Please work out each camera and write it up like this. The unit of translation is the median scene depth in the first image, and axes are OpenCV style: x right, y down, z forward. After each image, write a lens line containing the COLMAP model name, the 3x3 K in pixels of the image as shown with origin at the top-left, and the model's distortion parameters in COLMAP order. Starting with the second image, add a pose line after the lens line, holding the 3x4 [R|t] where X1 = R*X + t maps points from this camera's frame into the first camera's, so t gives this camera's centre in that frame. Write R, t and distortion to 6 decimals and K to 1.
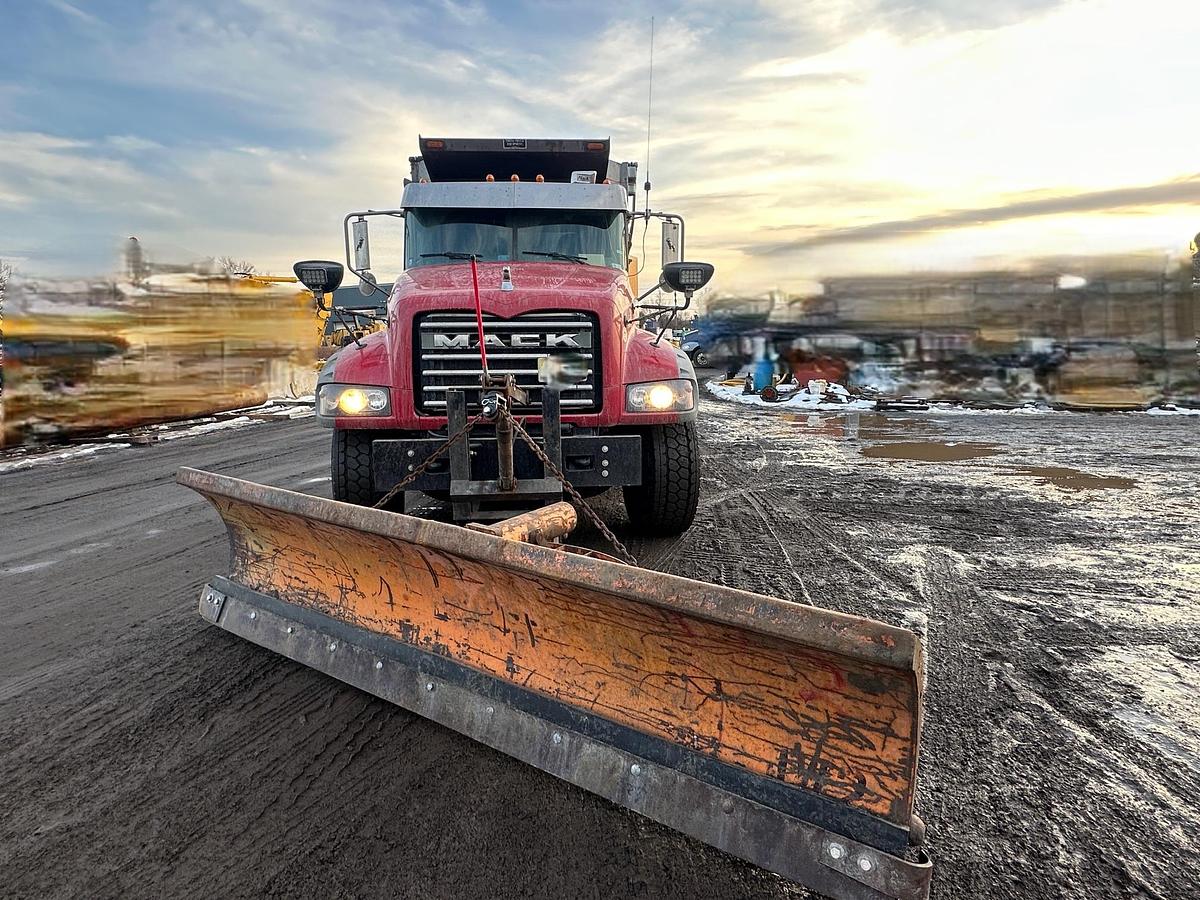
lens RADIAL K [[671.1, 0, 604.4], [0, 671.1, 468.0], [0, 0, 1]] dist [-0.007508, 0.000753]
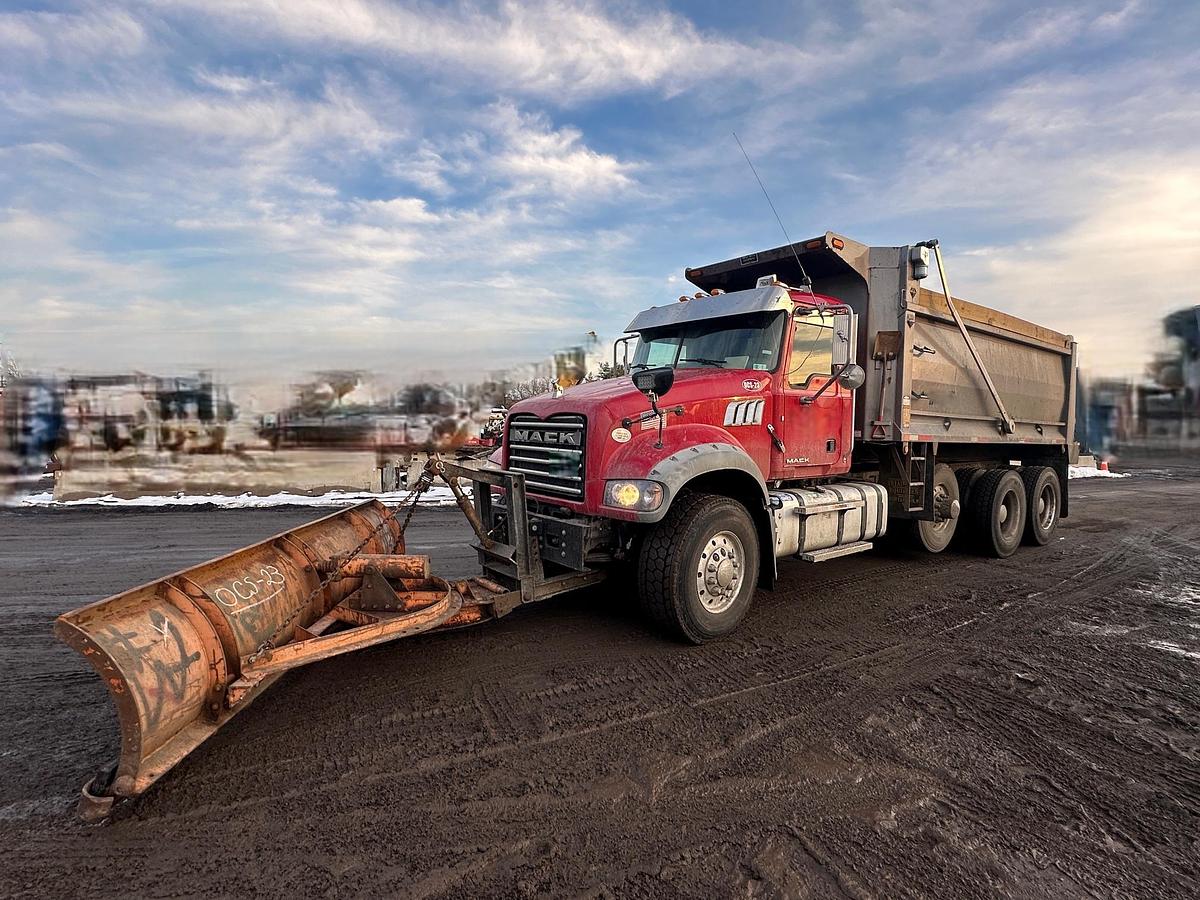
lens RADIAL K [[628.7, 0, 580.5], [0, 628.7, 458.3], [0, 0, 1]] dist [0.001600, -0.001859]
pose [[0.536912, 0.062811, -0.841297, 0.901510], [-0.178794, 0.983044, -0.040712, -0.112946], [0.824475, 0.172278, 0.539038, 0.418222]]
